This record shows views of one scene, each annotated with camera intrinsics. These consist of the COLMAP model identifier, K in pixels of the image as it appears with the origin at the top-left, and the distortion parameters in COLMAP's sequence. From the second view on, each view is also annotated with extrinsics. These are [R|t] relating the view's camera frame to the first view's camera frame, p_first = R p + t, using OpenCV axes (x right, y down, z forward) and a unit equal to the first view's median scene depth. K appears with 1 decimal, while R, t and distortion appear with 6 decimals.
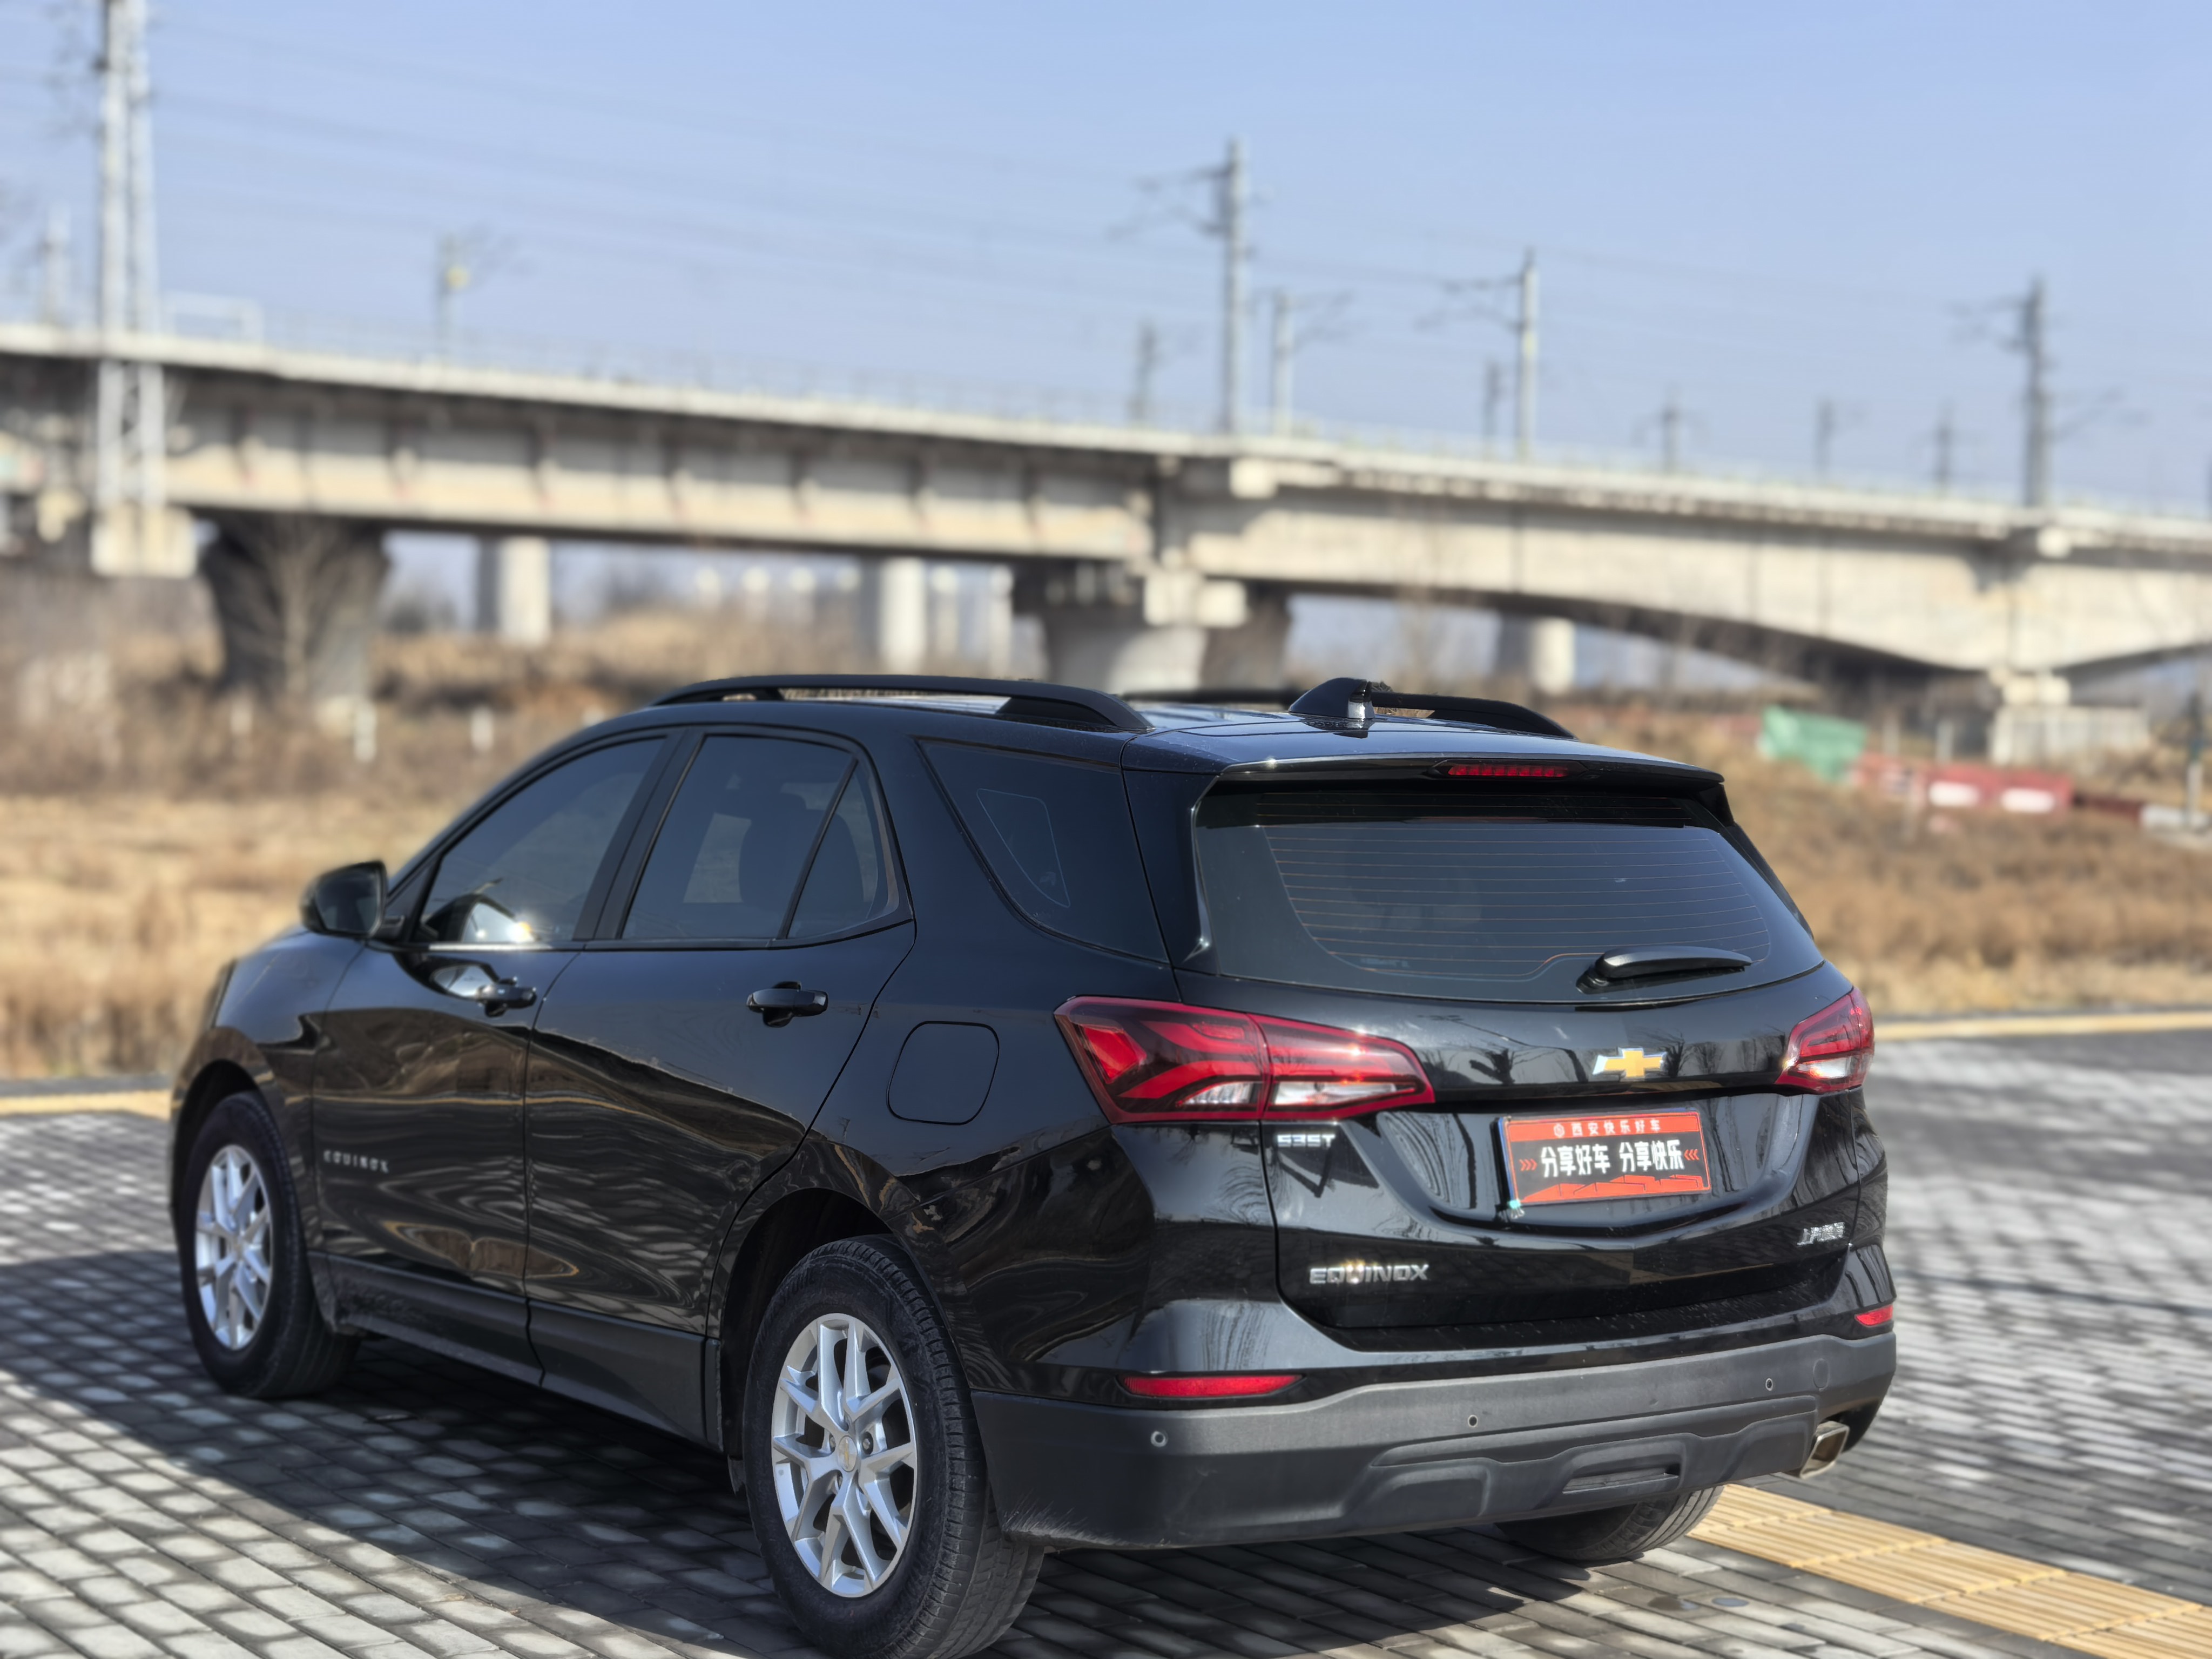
lens RADIAL K [[3549.3, 0, 1146.6], [0, 3549.3, 830.0], [0, 0, 1]] dist [0.020069, 0.110280]
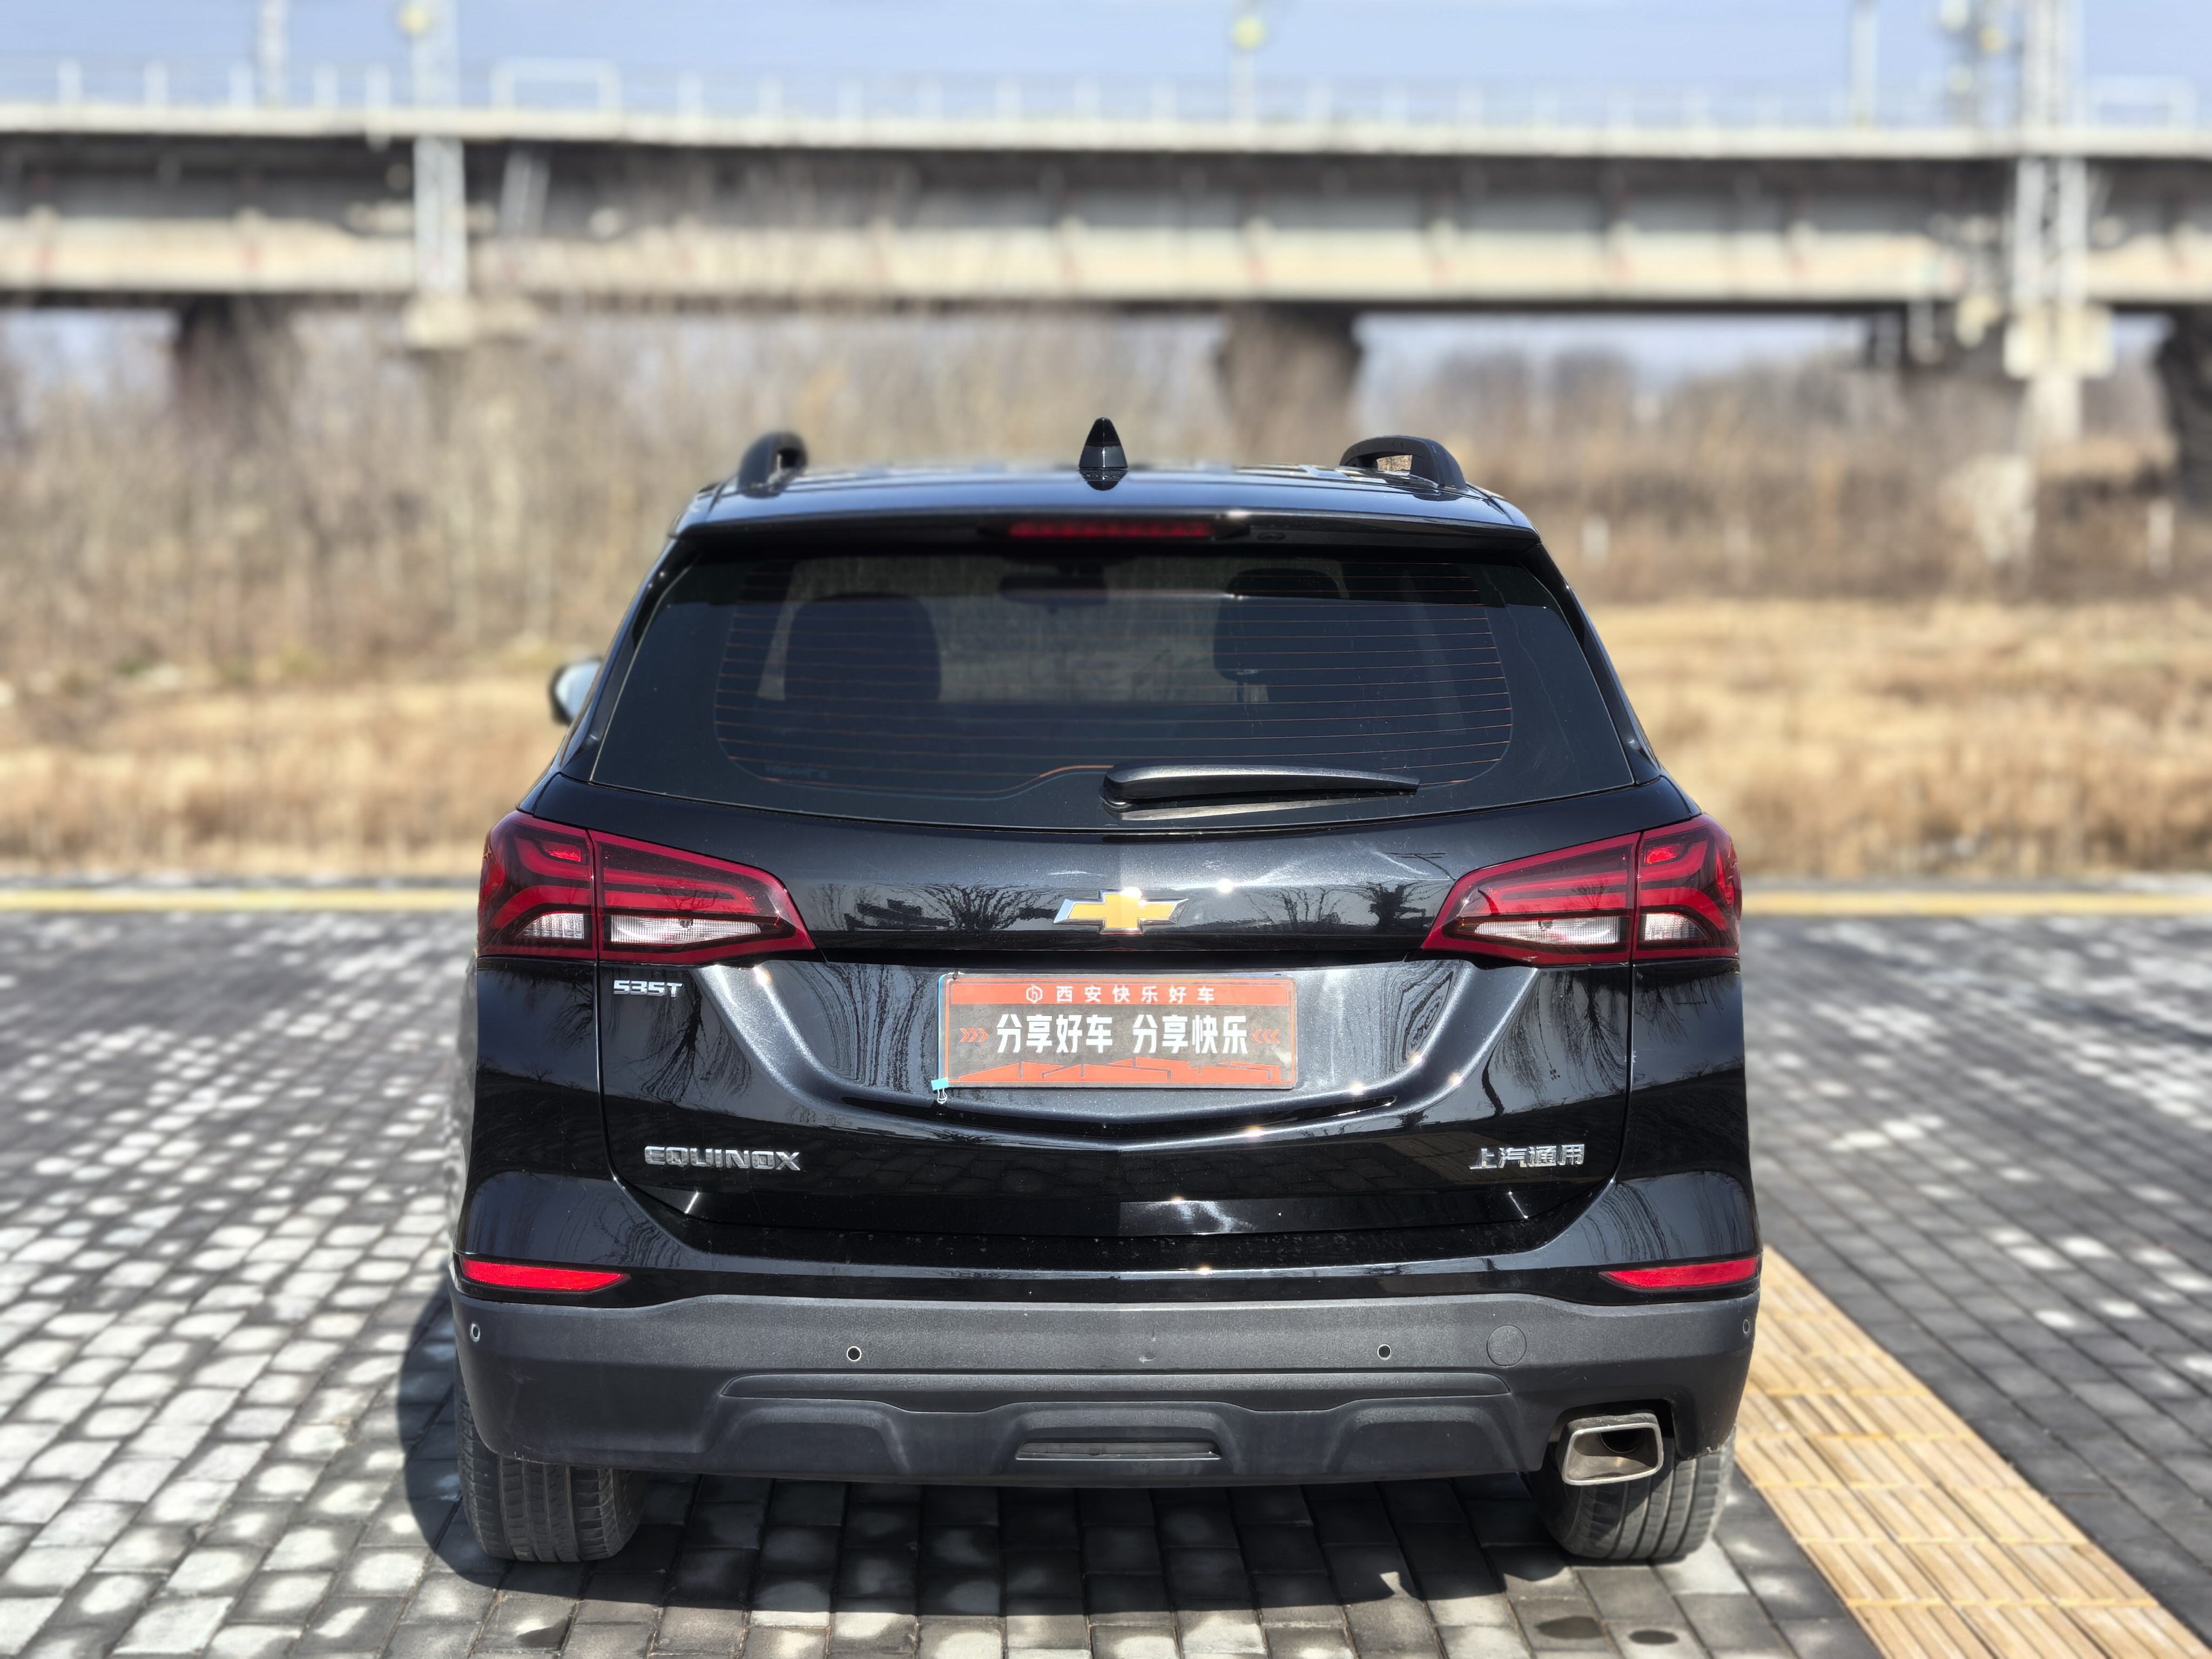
lens RADIAL K [[3549.3, 0, 1146.6], [0, 3549.3, 830.0], [0, 0, 1]] dist [0.020069, 0.110280]
pose [[0.824063, 0.027710, -0.565820, 0.565302], [0.002569, 0.998610, 0.052646, 0.008475], [0.566493, -0.044837, 0.822846, 0.376848]]
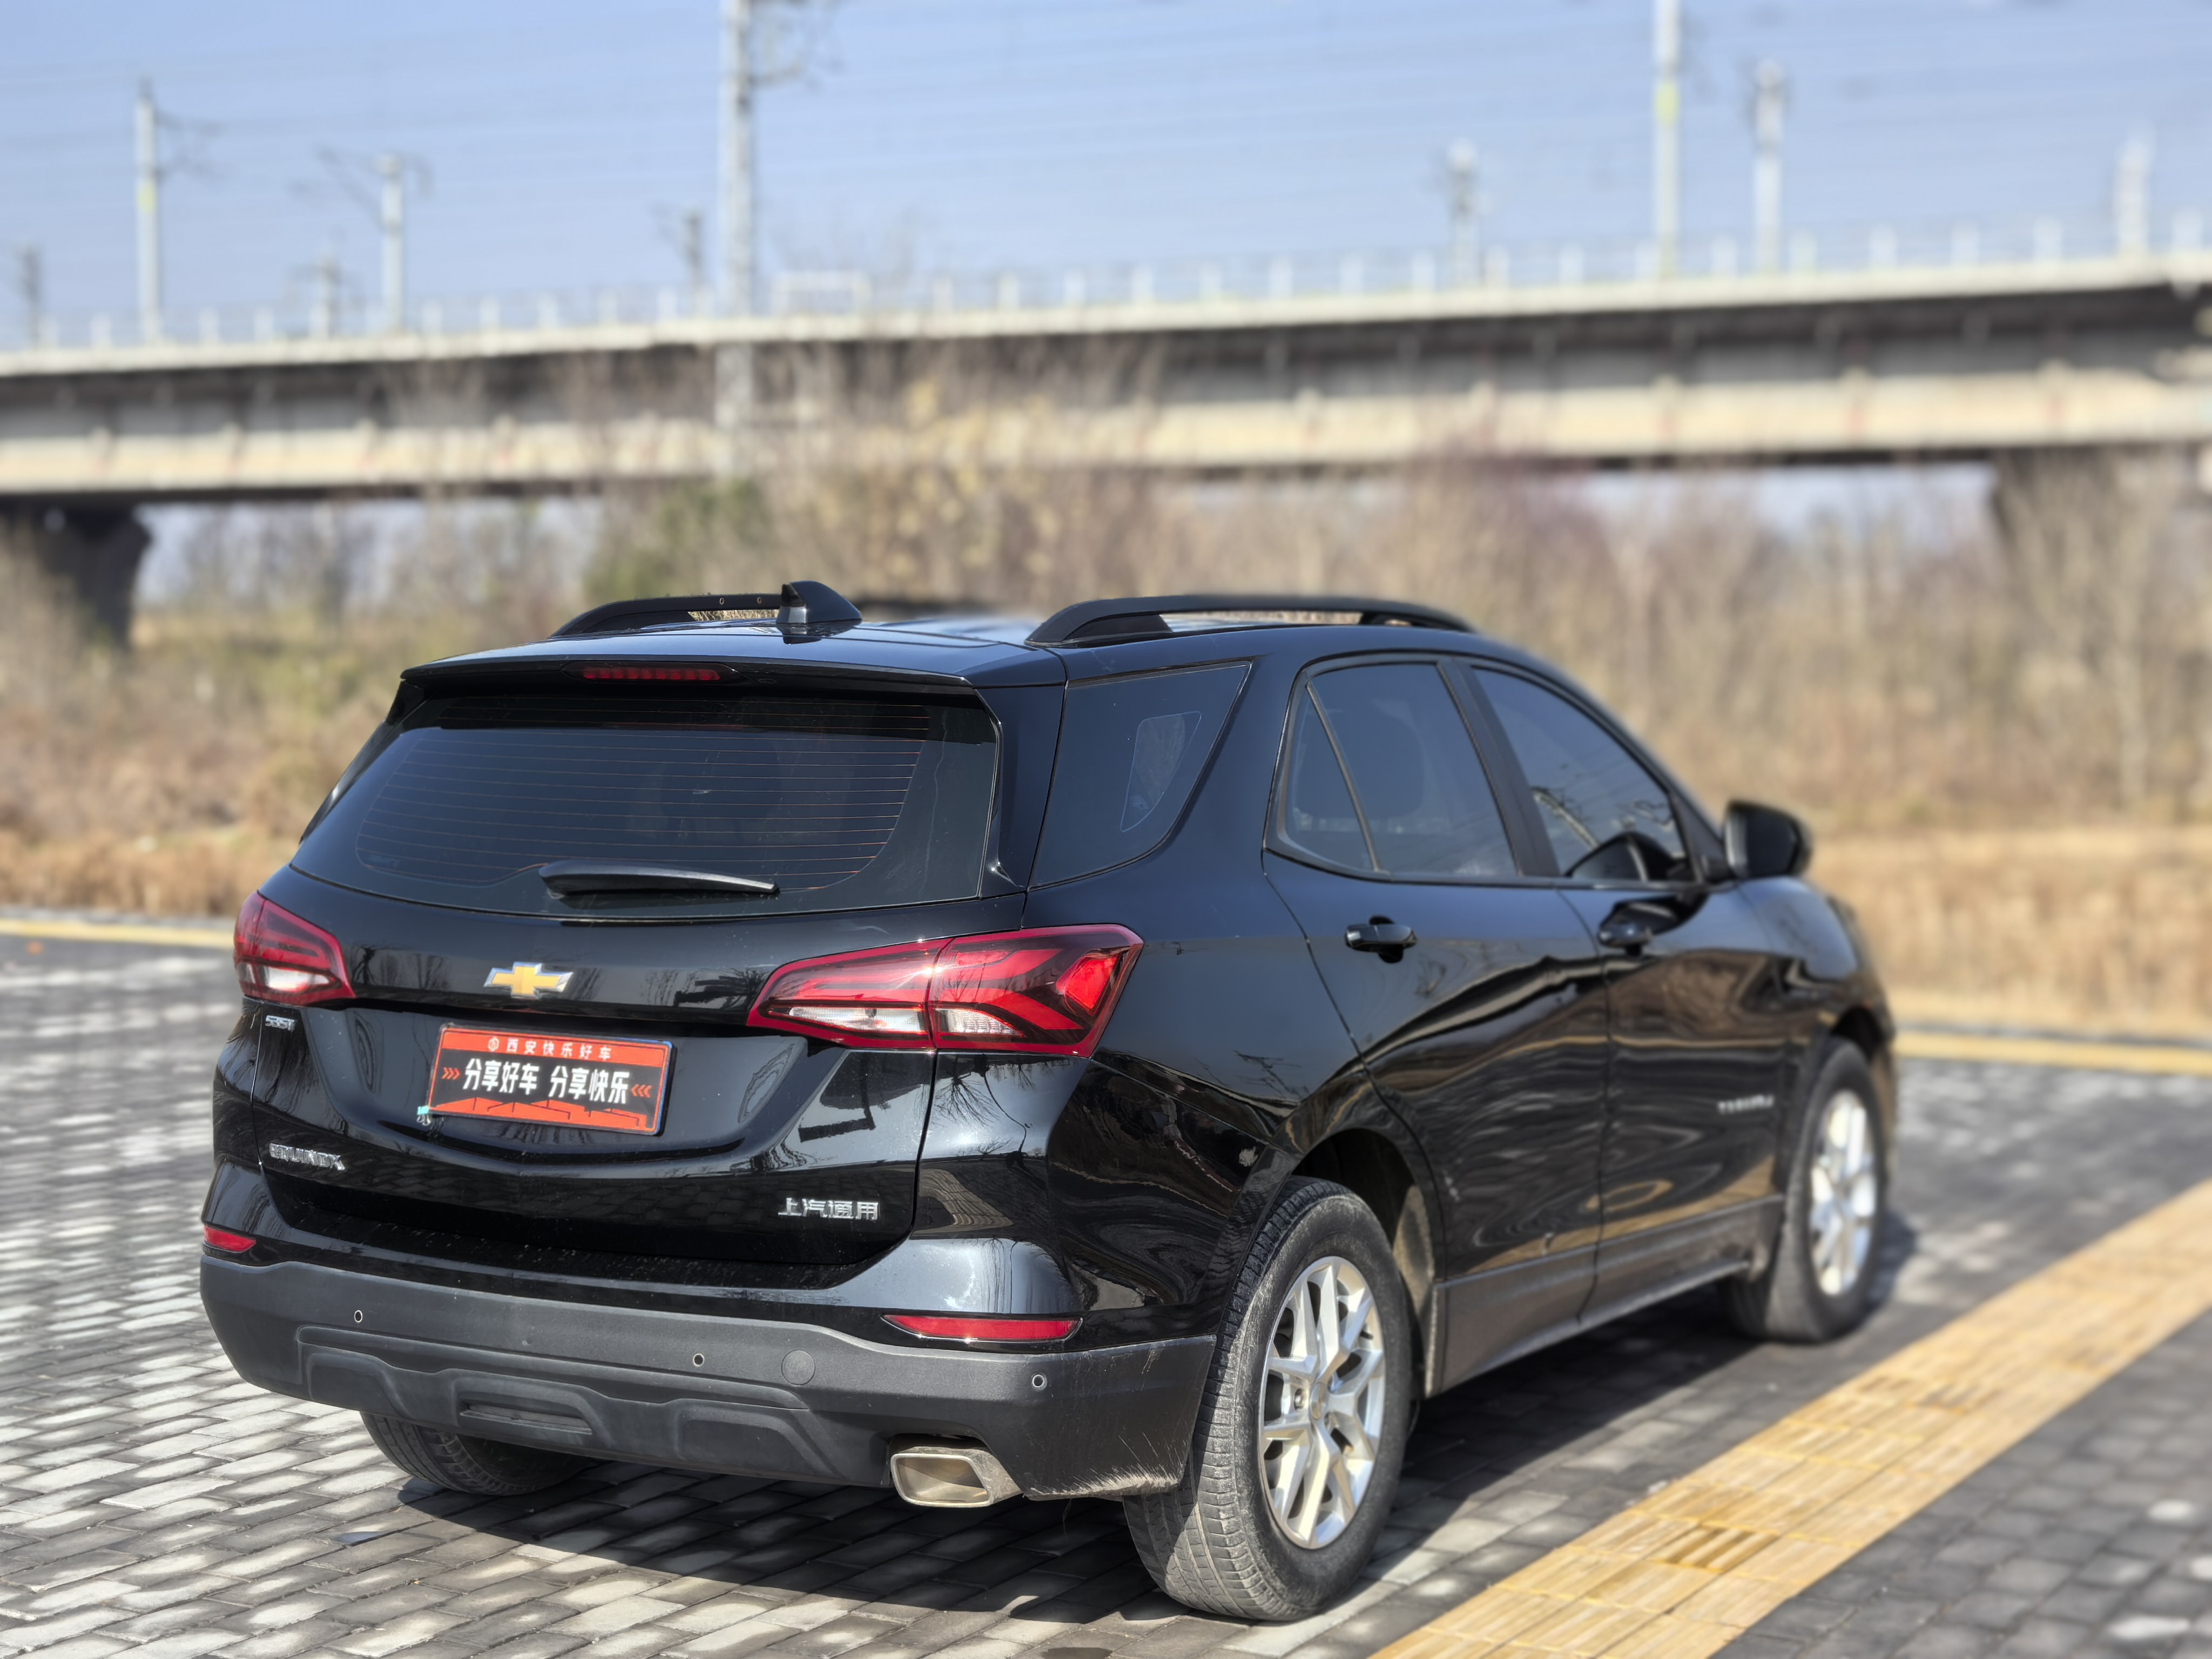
lens RADIAL K [[3453.6, 0, 1104.0], [0, 3453.6, 1031.6], [0, 0, 1]] dist [0.032152, -0.002744]
pose [[0.420380, 0.076753, -0.904096, 1.016456], [-0.019702, 0.996953, 0.075475, 0.007677], [0.907134, -0.013916, 0.420611, 0.749131]]
